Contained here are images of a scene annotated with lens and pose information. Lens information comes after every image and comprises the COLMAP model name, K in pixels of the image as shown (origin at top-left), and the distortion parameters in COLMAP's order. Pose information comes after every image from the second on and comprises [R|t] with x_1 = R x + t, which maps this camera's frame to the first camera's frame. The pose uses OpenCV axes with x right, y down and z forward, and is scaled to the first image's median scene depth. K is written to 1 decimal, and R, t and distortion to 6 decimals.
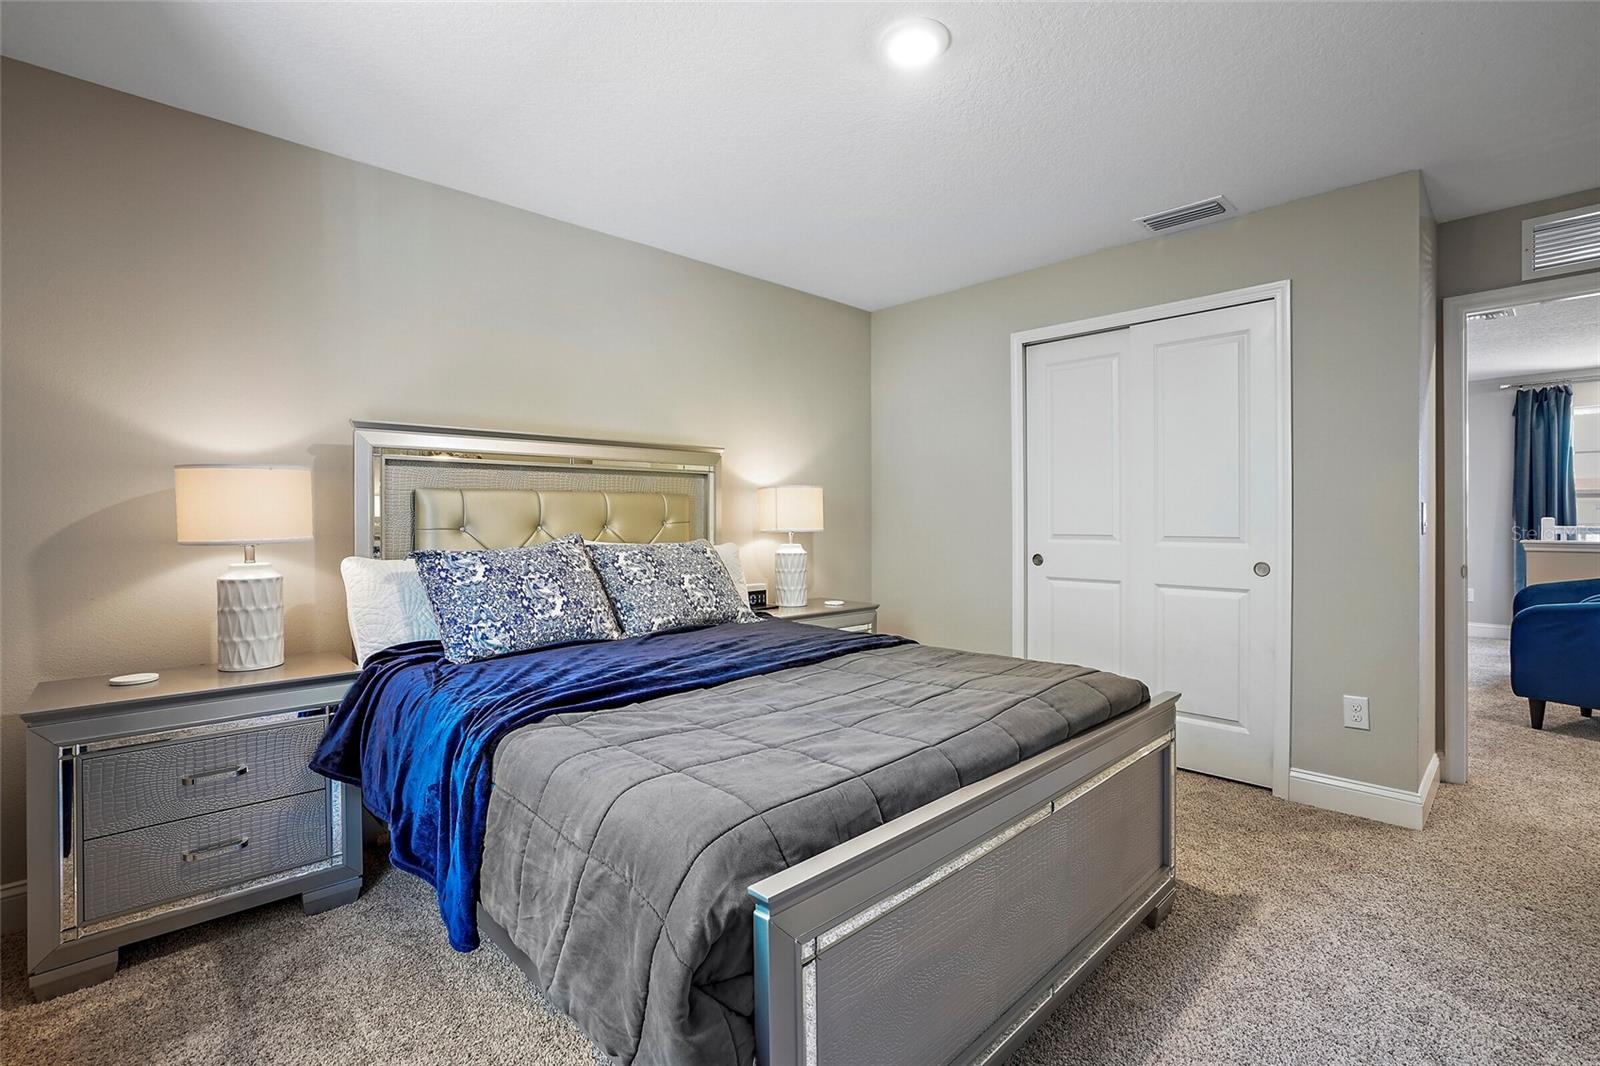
lens RADIAL K [[741.8, 0, 789.8], [0, 741.8, 522.9], [0, 0, 1]] dist [0.003186, 0.005750]
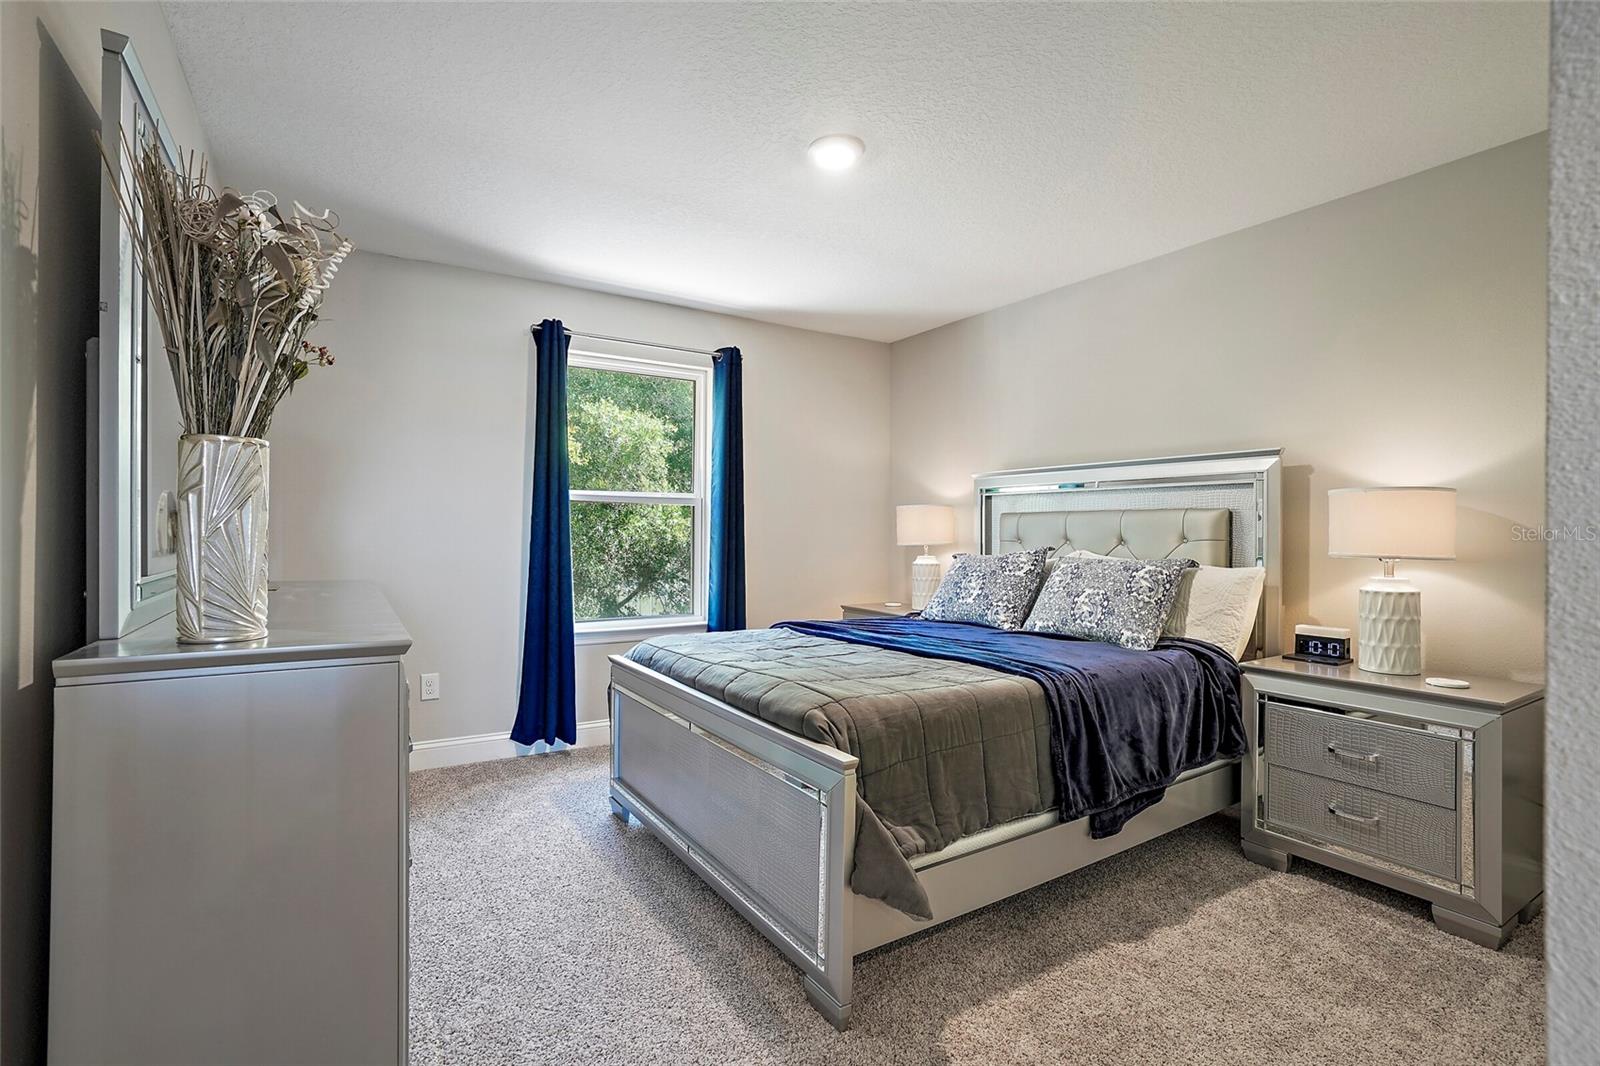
lens RADIAL K [[741.8, 0, 813.2], [0, 741.8, 530.9], [0, 0, 1]] dist [0.003186, 0.005750]
pose [[-0.196446, -0.001901, -0.980513, 0.962881], [-0.007704, 0.999970, -0.000395, -0.007825], [0.980484, 0.007477, -0.196455, 0.834431]]
